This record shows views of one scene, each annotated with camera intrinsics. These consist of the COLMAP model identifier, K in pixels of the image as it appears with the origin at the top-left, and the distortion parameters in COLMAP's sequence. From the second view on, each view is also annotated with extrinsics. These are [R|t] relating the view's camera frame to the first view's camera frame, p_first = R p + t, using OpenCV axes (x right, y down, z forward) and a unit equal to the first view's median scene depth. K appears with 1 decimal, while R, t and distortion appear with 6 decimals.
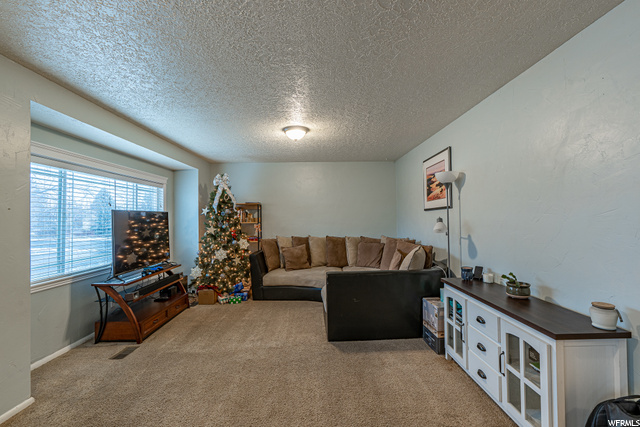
lens RADIAL K [[288.2, 0, 320.0], [0, 288.2, 213.5], [0, 0, 1]] dist [-0.008214, 0.000681]
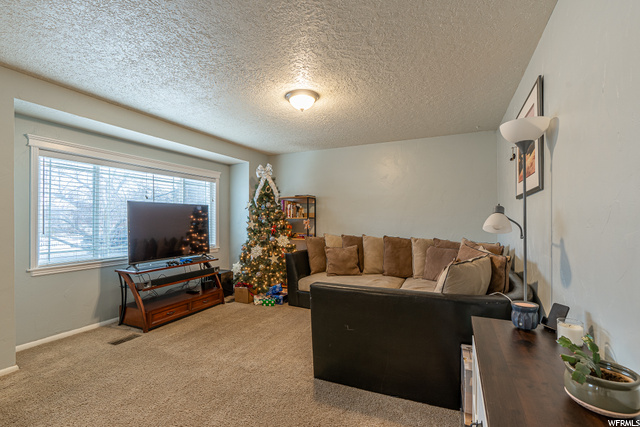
lens RADIAL K [[294.2, 0, 319.2], [0, 294.2, 221.6], [0, 0, 1]] dist [-0.012683, 0.000092]
pose [[0.892828, 0.013734, -0.450188, 0.285136], [-0.002460, 0.999669, 0.025618, 0.024792], [0.450390, -0.021765, 0.892566, 0.273120]]
